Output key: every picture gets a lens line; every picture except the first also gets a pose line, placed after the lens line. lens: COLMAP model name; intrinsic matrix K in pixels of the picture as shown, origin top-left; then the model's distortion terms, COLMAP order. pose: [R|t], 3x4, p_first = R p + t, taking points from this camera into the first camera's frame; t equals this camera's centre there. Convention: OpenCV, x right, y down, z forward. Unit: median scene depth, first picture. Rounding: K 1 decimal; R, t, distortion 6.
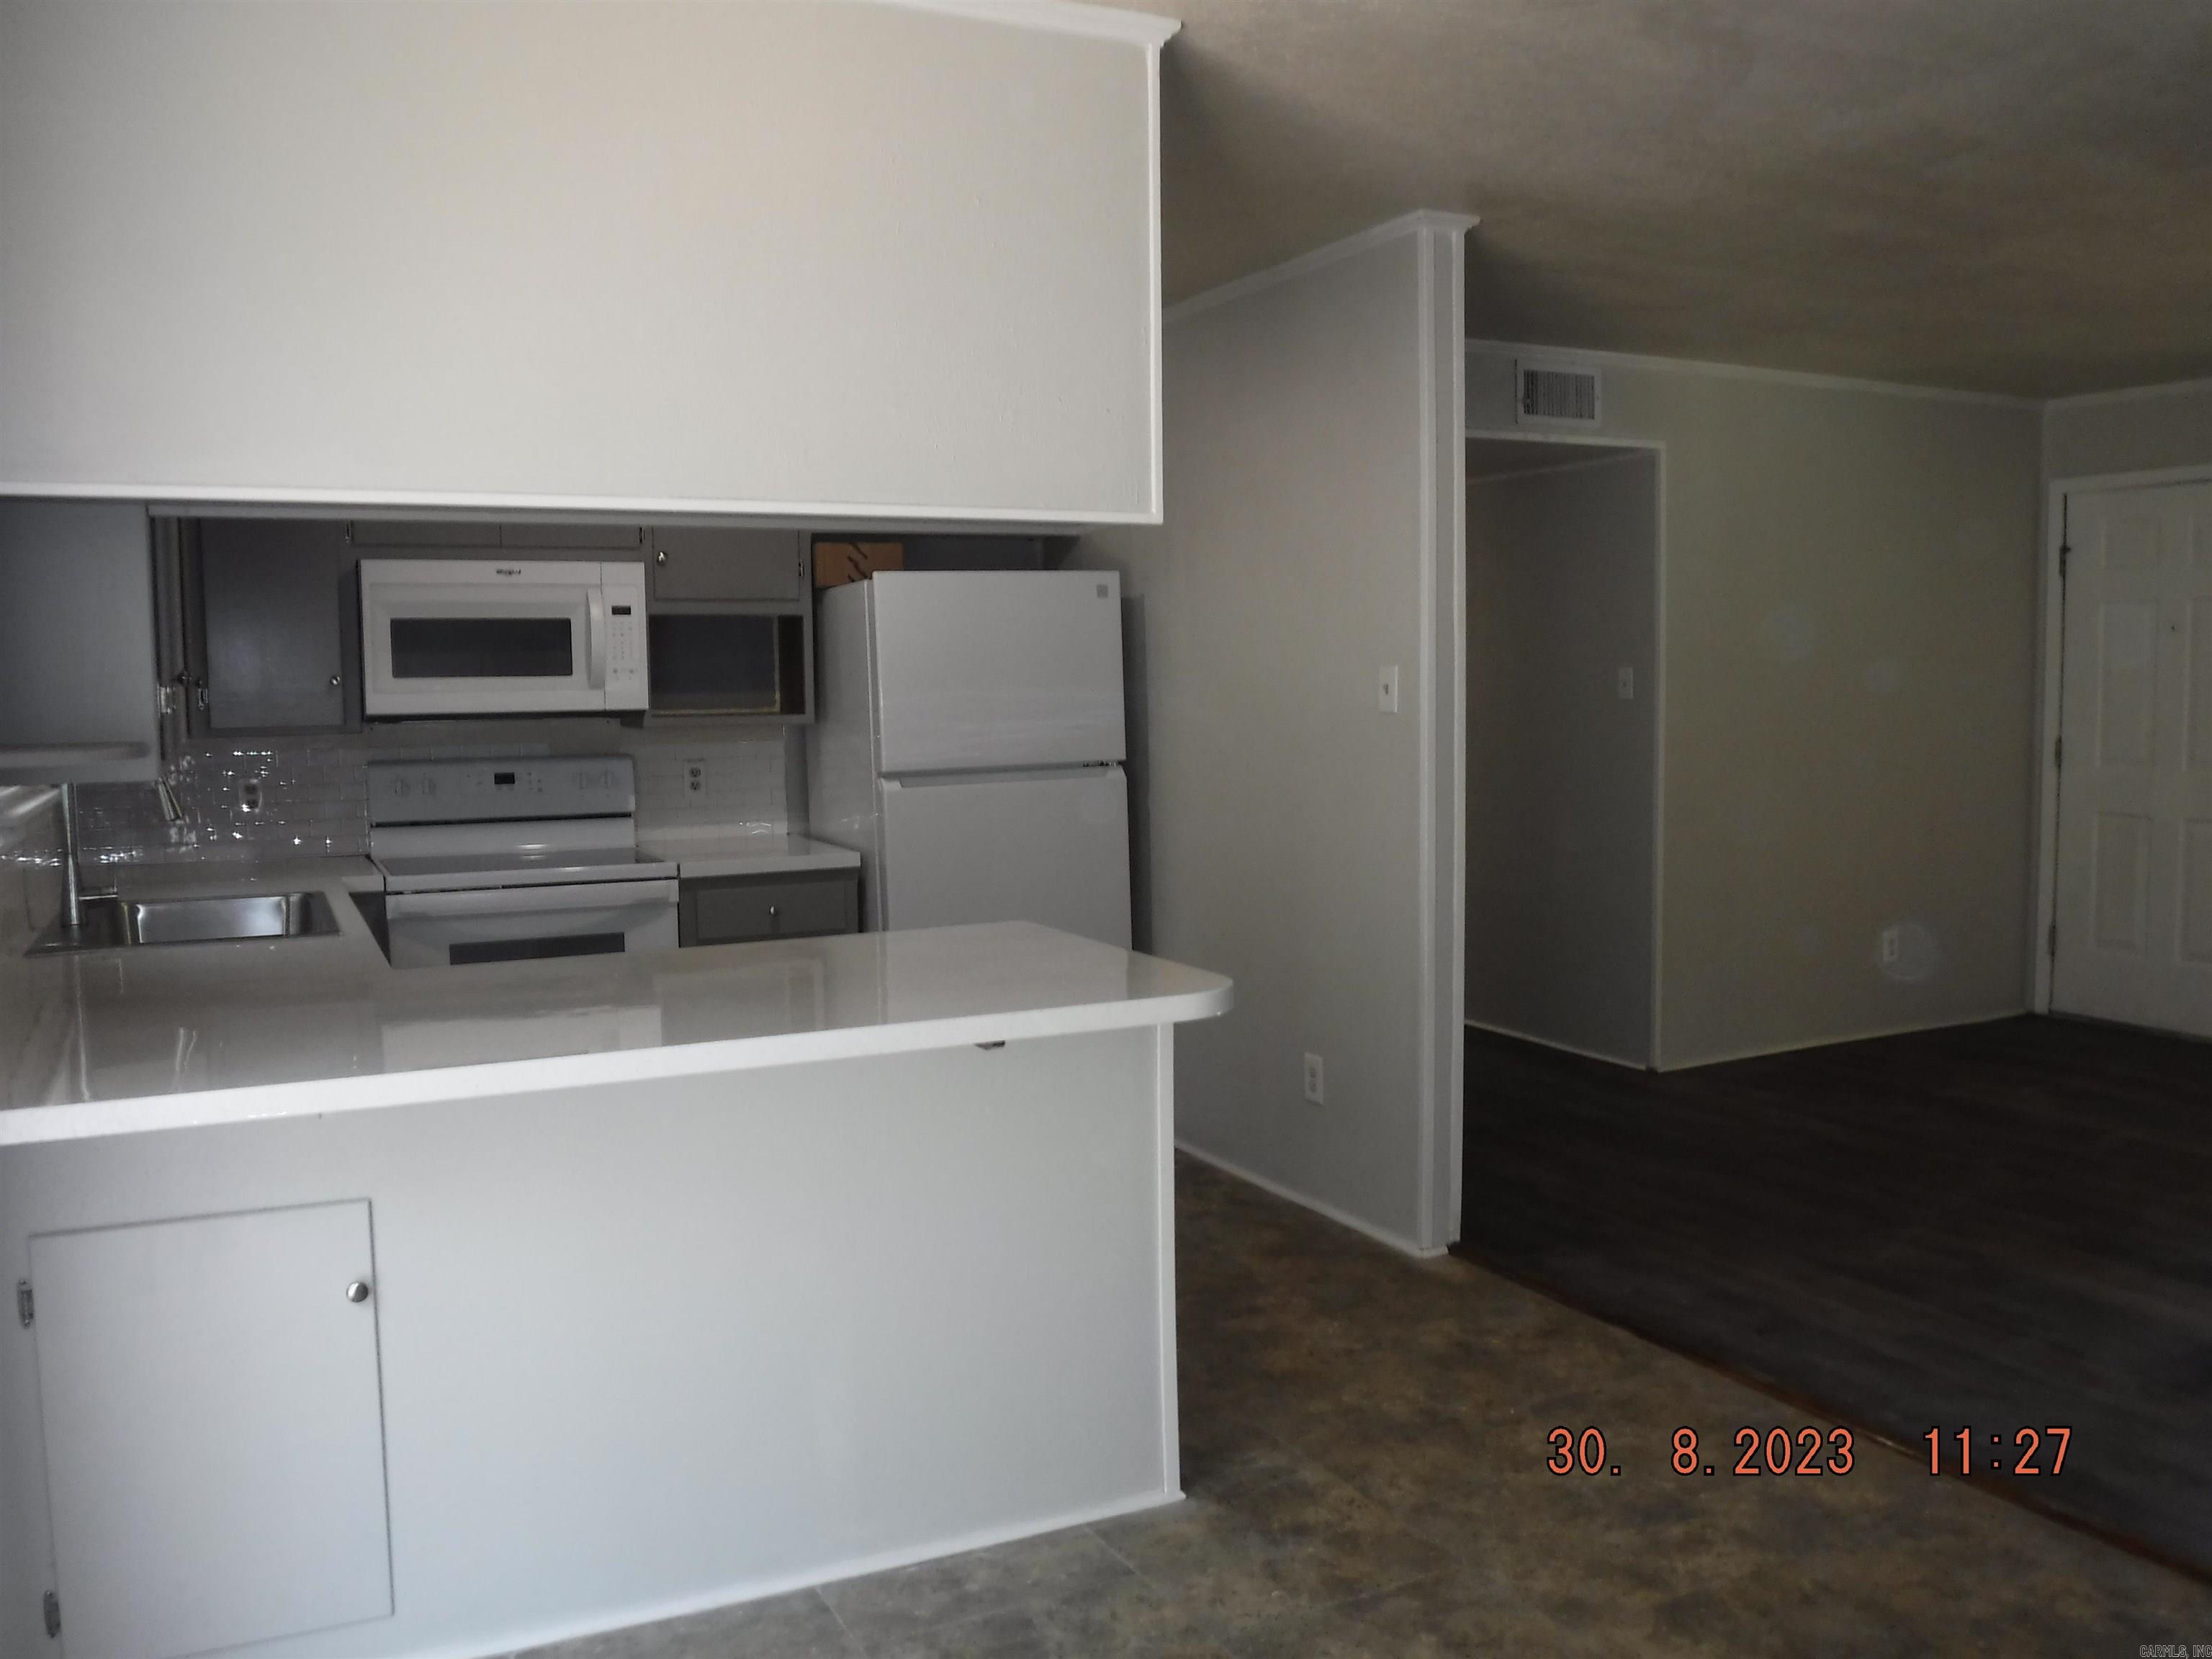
lens RADIAL K [[1813.0, 0, 1115.2], [0, 1813.0, 828.4], [0, 0, 1]] dist [-0.100575, 0.040657]
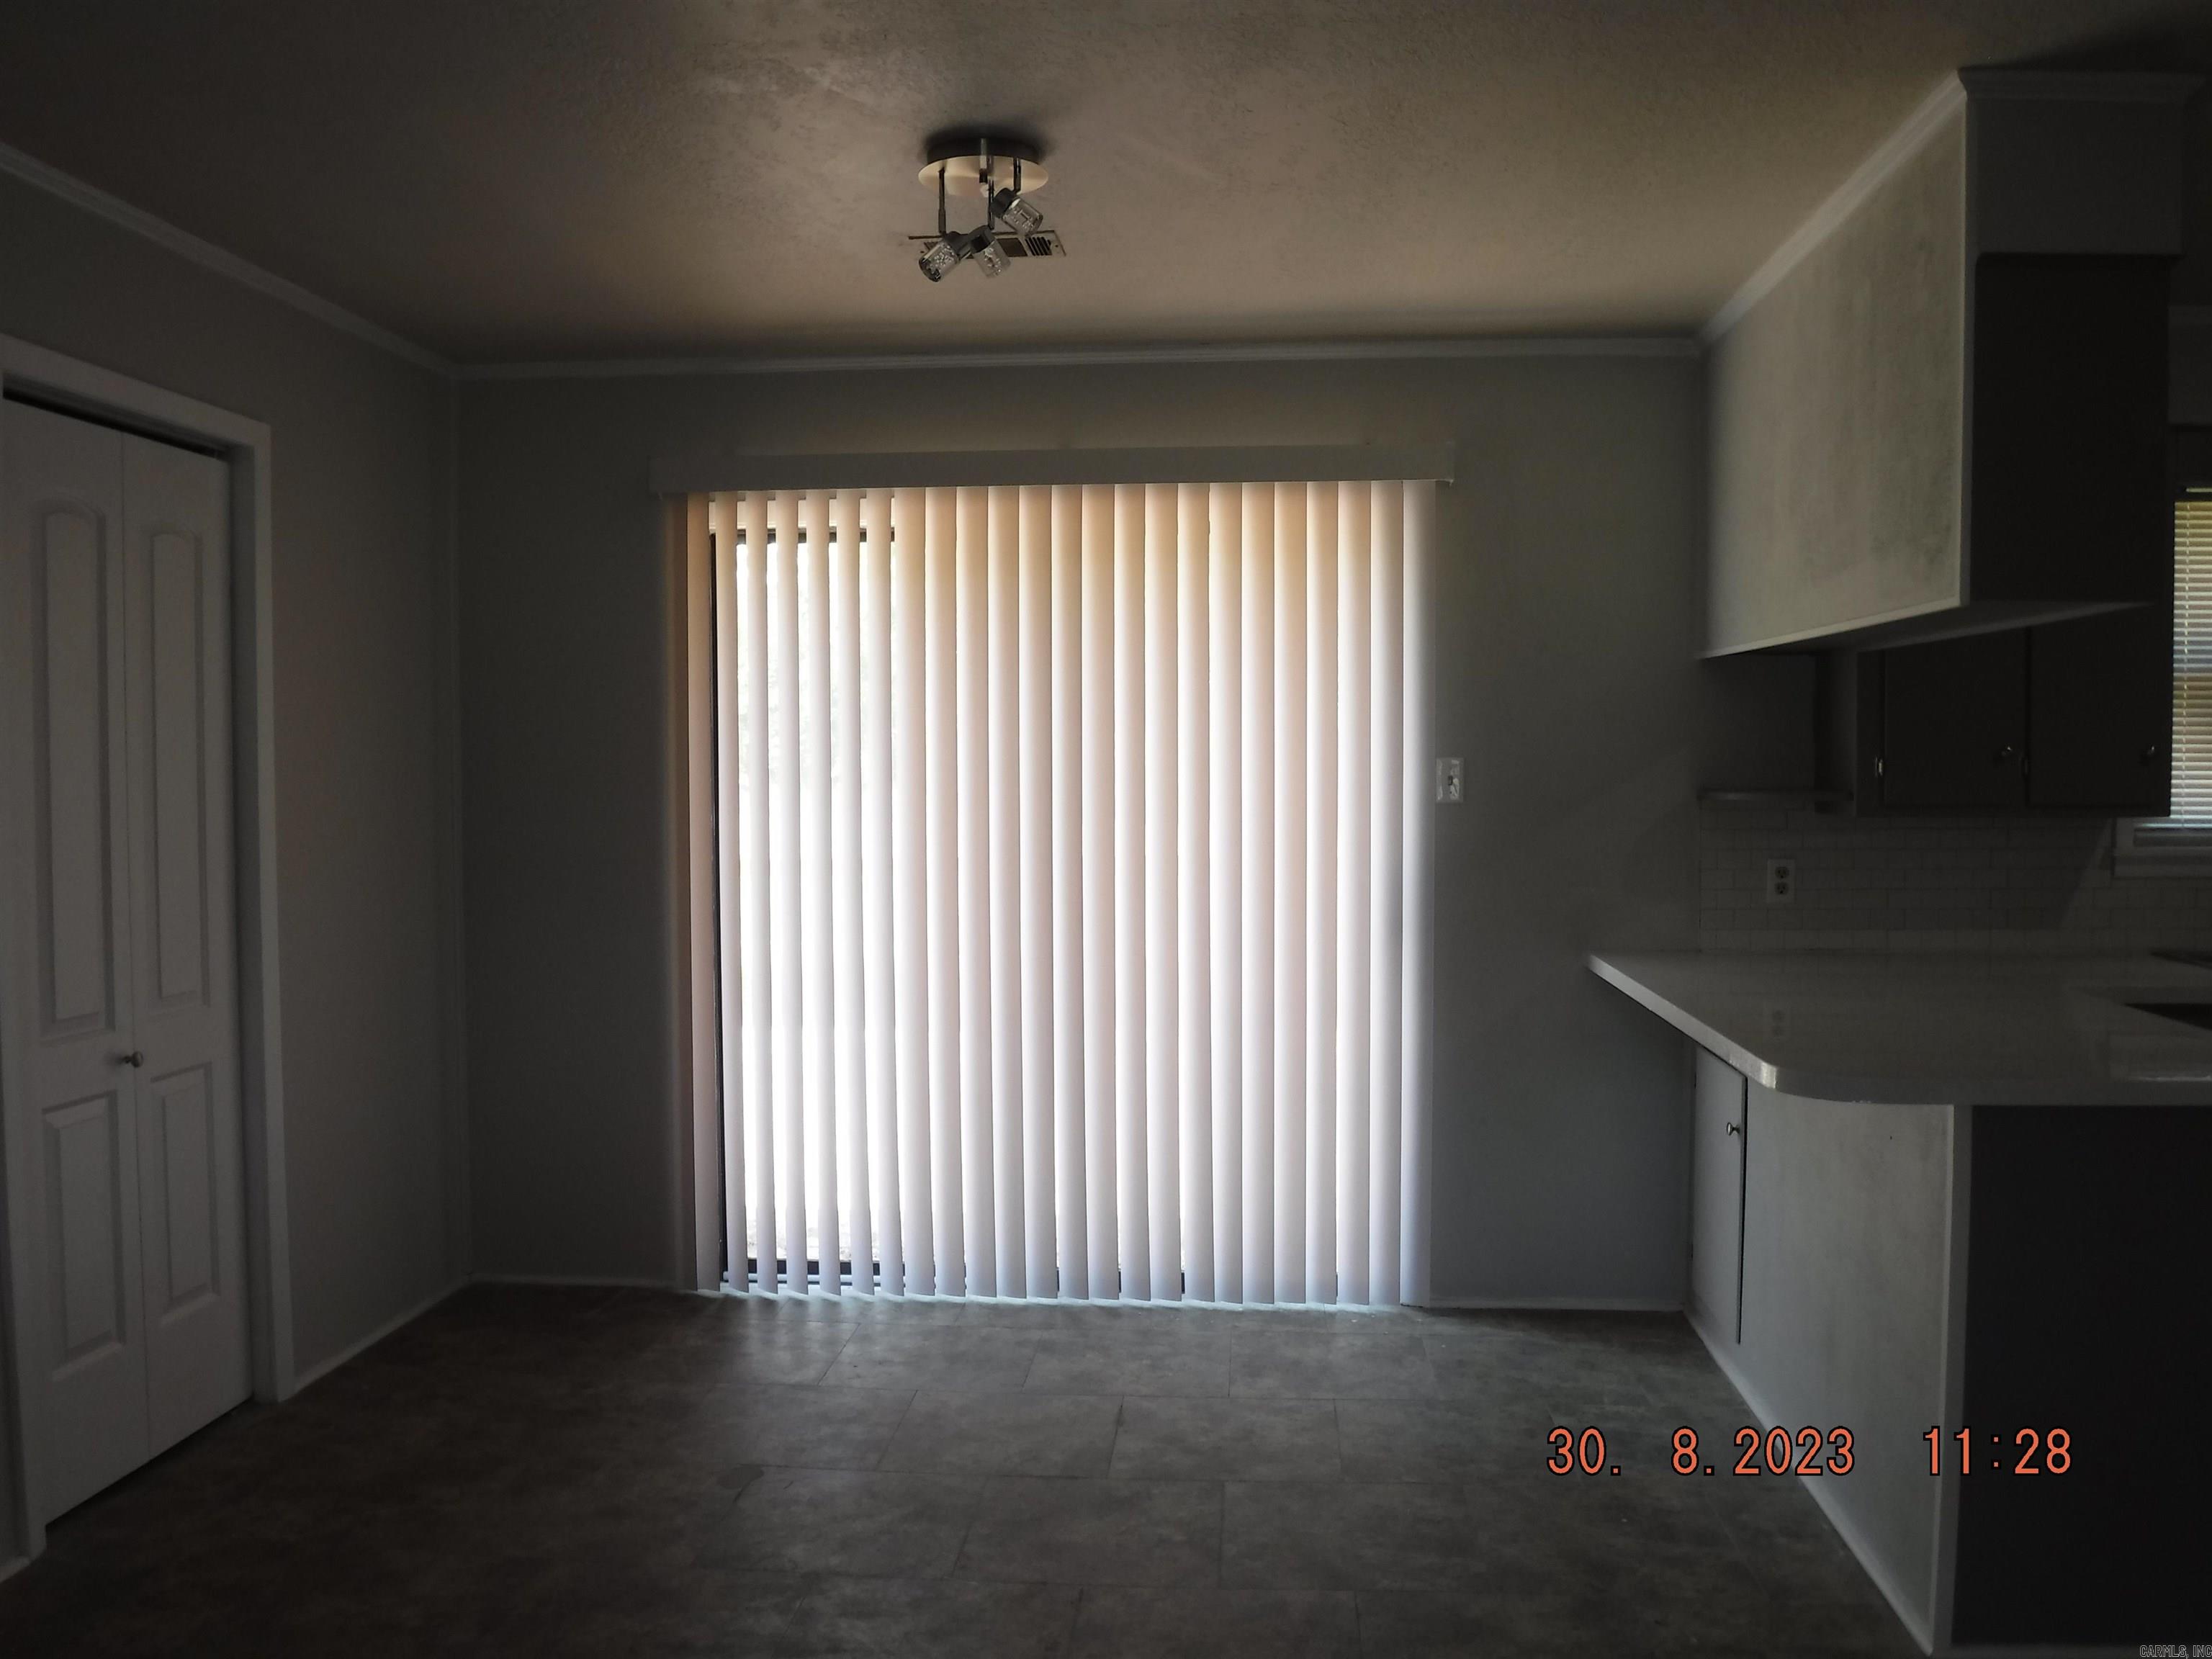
lens RADIAL K [[1813.0, 0, 1112.6], [0, 1813.0, 826.8], [0, 0, 1]] dist [-0.100575, 0.040657]
pose [[-0.523257, 0.047874, -0.850829, 0.624178], [-0.062970, 0.993519, 0.094629, -0.067298], [0.849845, 0.103092, -0.516851, 0.661821]]
